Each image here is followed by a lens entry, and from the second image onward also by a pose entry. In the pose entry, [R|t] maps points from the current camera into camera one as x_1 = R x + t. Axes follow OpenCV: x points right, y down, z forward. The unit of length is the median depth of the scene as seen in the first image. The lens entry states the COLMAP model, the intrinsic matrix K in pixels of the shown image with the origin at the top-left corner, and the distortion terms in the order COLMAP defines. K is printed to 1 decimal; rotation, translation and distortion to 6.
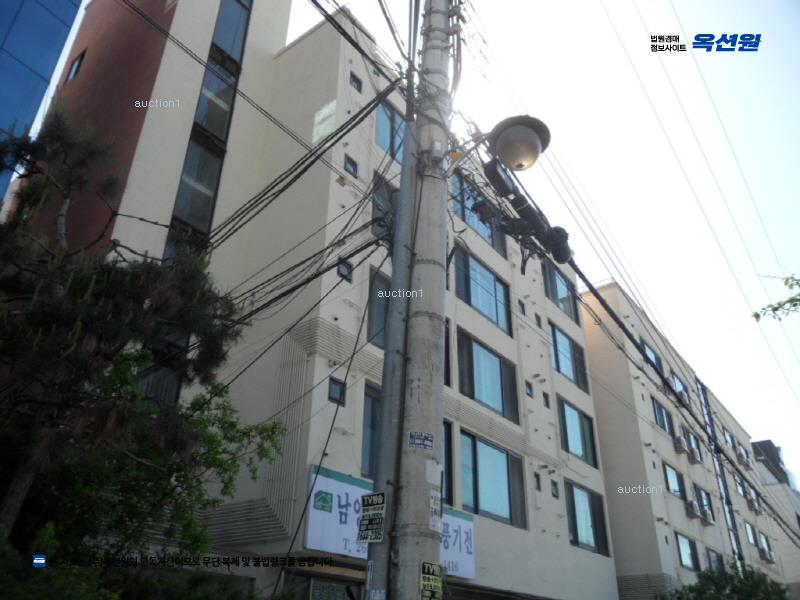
lens RADIAL K [[647.3, 0, 408.8], [0, 647.3, 300.3], [0, 0, 1]] dist [-0.023874, 0.013979]
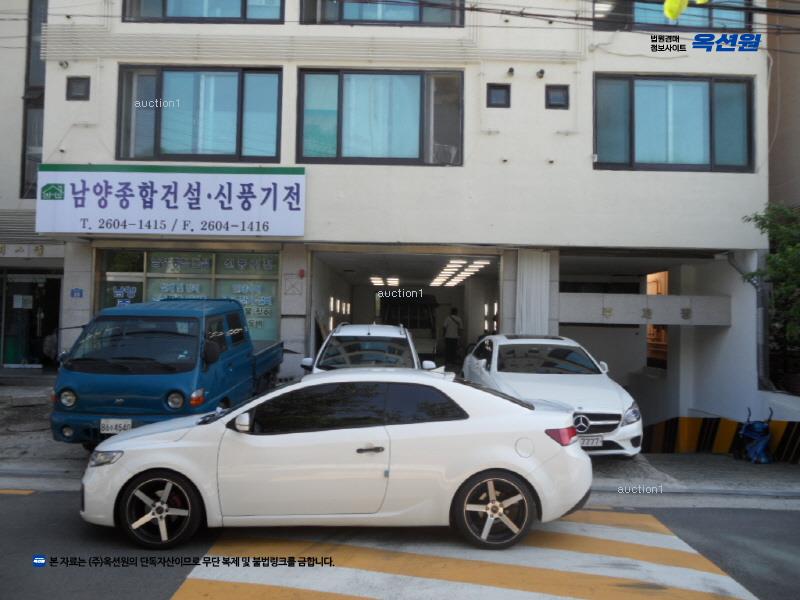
lens RADIAL K [[647.3, 0, 408.8], [0, 647.3, 300.3], [0, 0, 1]] dist [-0.023874, 0.013979]
pose [[0.605816, -0.043524, -0.794414, 1.001337], [0.383224, 0.891001, 0.243429, 0.388764], [0.697228, -0.451911, 0.556461, 0.624247]]
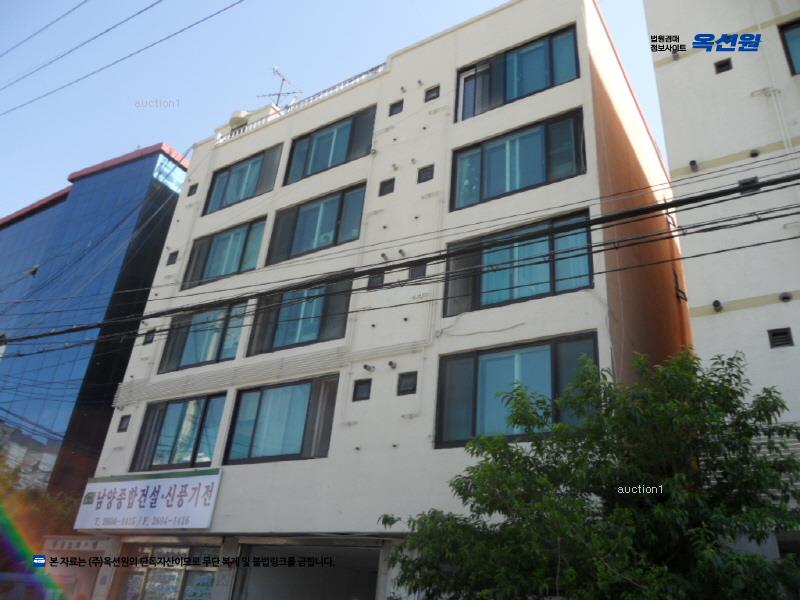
lens RADIAL K [[647.3, 0, 408.8], [0, 647.3, 300.3], [0, 0, 1]] dist [-0.023874, 0.013979]
pose [[0.081247, -0.474112, -0.876708, 1.358004], [0.412809, 0.816630, -0.403366, 0.765078], [0.907187, -0.329141, 0.262066, 1.271512]]
